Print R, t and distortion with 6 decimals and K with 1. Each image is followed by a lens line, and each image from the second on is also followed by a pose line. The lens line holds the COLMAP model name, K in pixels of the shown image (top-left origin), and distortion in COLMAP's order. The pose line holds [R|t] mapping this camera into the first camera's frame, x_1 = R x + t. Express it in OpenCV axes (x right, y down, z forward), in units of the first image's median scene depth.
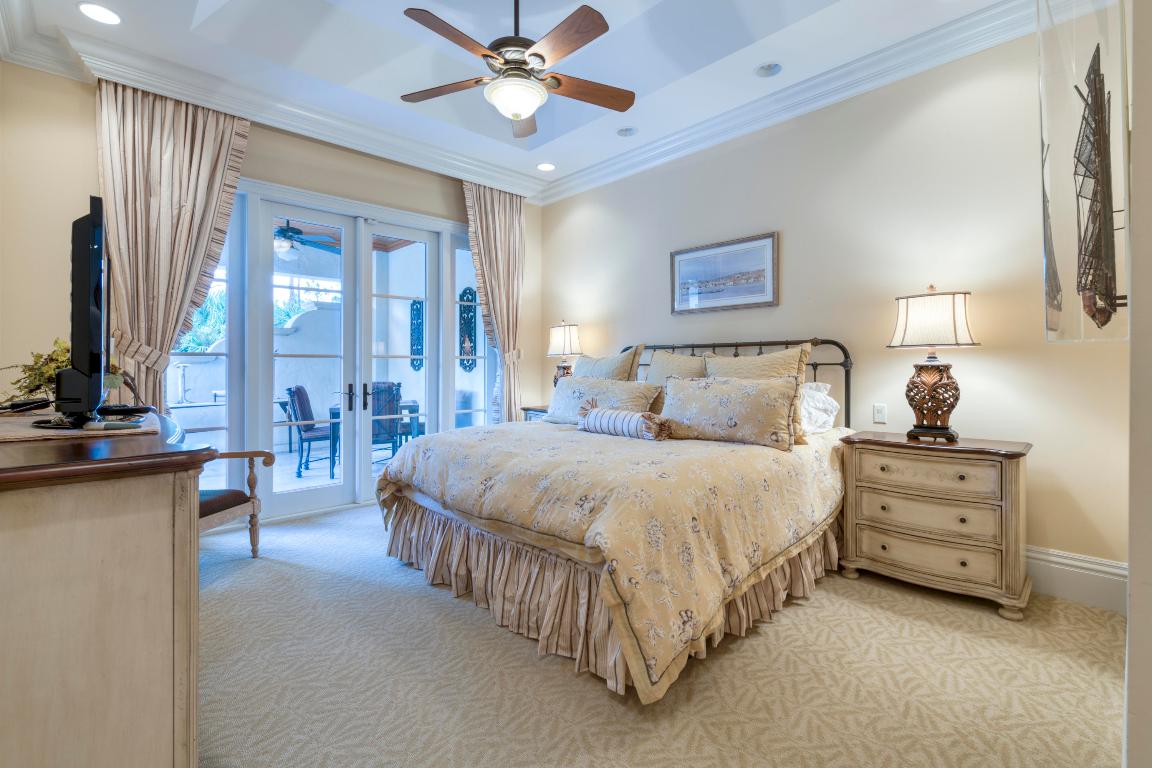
lens RADIAL K [[522.8, 0, 562.8], [0, 522.8, 369.6], [0, 0, 1]] dist [0.001518, -0.001724]
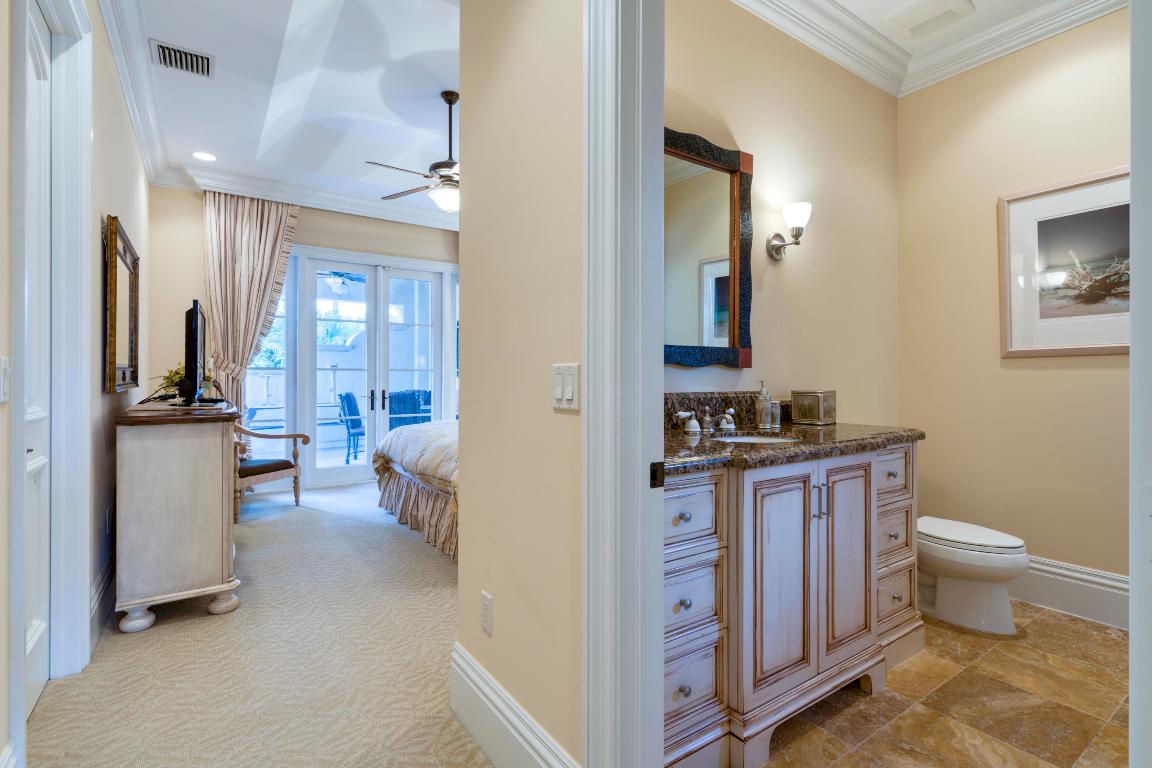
lens RADIAL K [[560.1, 0, 576.9], [0, 560.1, 380.0], [0, 0, 1]] dist [-0.003573, 0.000541]
pose [[0.988415, 0.003083, -0.151743, 0.433072], [-0.003289, 0.999994, -0.001103, 0.001640], [0.151739, 0.001589, 0.988419, -0.445377]]
